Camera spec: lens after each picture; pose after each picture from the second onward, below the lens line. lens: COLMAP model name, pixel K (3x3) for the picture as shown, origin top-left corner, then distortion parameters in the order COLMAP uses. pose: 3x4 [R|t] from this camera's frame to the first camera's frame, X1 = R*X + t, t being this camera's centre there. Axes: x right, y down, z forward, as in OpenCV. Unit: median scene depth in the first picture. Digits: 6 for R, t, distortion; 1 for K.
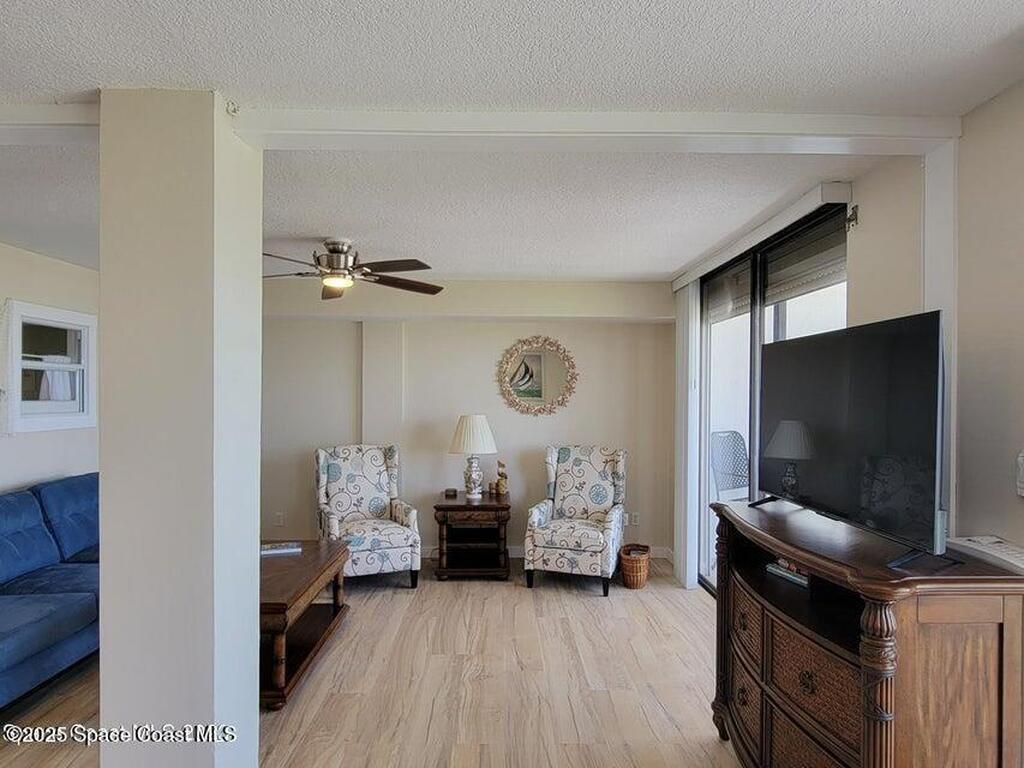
lens RADIAL K [[655.7, 0, 505.3], [0, 655.7, 393.1], [0, 0, 1]] dist [-0.005913, 0.000909]
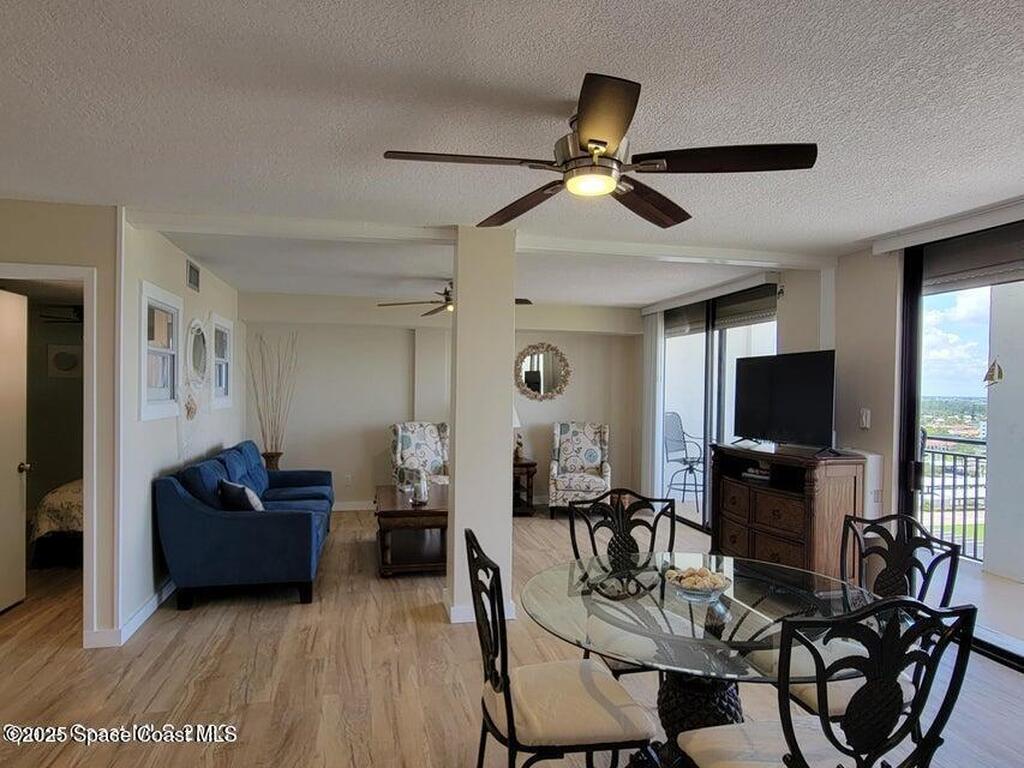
lens RADIAL K [[655.7, 0, 515.1], [0, 655.7, 385.4], [0, 0, 1]] dist [-0.005913, 0.000909]
pose [[0.977464, 0.008127, 0.210946, -0.331269], [-0.007331, 0.999963, -0.004556, 0.009512], [-0.210975, 0.002907, 0.977487, -0.371840]]
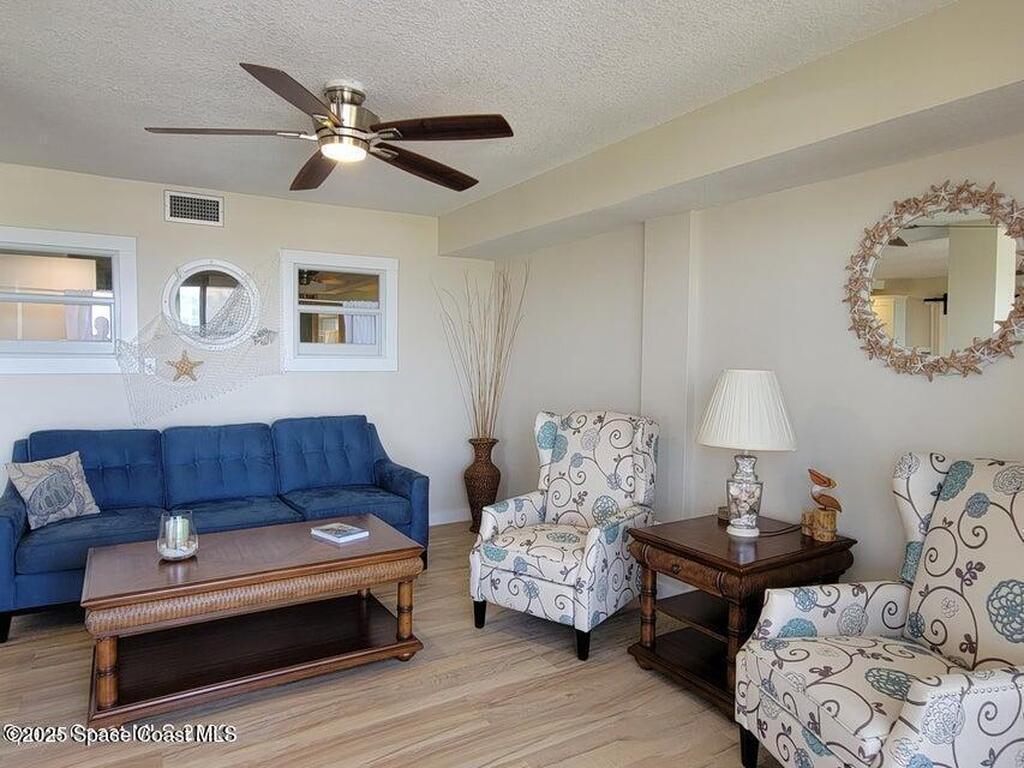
lens RADIAL K [[655.7, 0, 511.3], [0, 655.7, 387.7], [0, 0, 1]] dist [-0.005913, 0.000909]
pose [[0.494225, 0.046047, -0.868114, 0.310295], [-0.009031, 0.998814, 0.047839, 0.025724], [0.869287, -0.015803, 0.494054, 0.625102]]
